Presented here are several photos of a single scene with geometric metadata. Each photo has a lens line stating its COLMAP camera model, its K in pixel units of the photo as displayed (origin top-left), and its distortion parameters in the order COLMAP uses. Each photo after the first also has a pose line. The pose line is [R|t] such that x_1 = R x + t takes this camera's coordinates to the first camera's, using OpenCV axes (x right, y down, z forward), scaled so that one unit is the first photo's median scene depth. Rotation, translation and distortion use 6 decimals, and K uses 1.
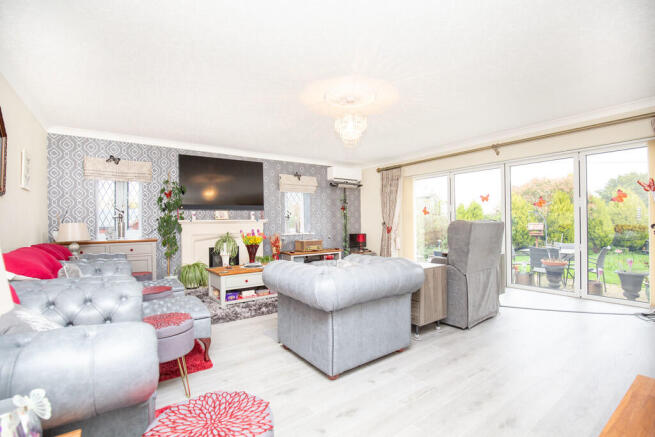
lens RADIAL K [[302.7, 0, 327.5], [0, 302.7, 218.5], [0, 0, 1]] dist [-0.020923, -0.000045]
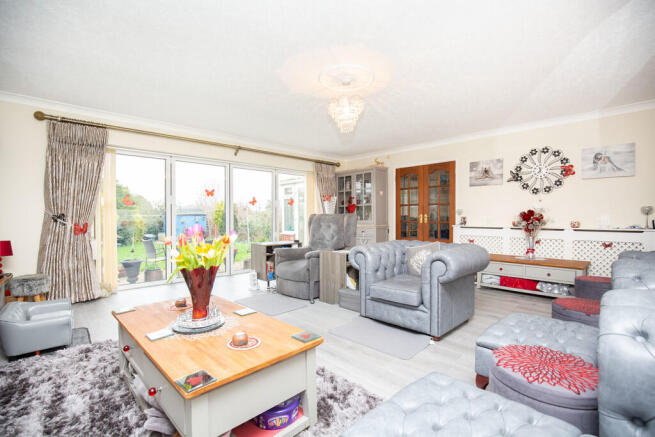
lens RADIAL K [[302.7, 0, 327.5], [0, 302.7, 218.5], [0, 0, 1]] dist [-0.020923, -0.000045]
pose [[-0.149688, 0.002154, 0.988731, -0.536212], [-0.010503, 0.999938, -0.003768, 0.018431], [-0.988678, -0.010949, -0.149656, 0.764076]]
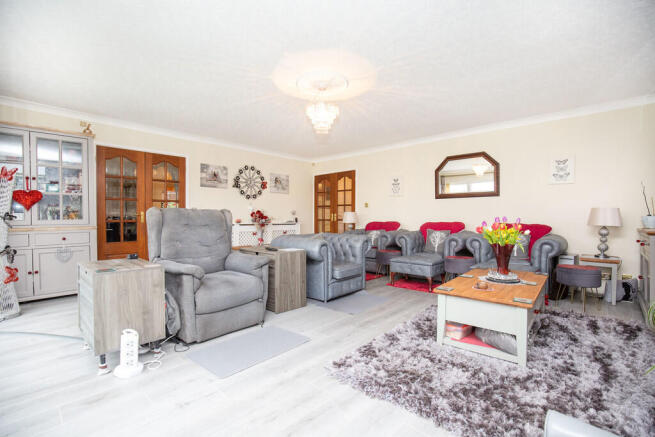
lens RADIAL K [[302.7, 0, 327.5], [0, 302.7, 218.5], [0, 0, 1]] dist [-0.020923, -0.000045]
pose [[-0.980485, 0.000941, -0.196594, 0.155628], [0.002584, 0.999964, -0.008100, 0.025082], [0.196579, -0.008449, -0.980452, 1.263155]]
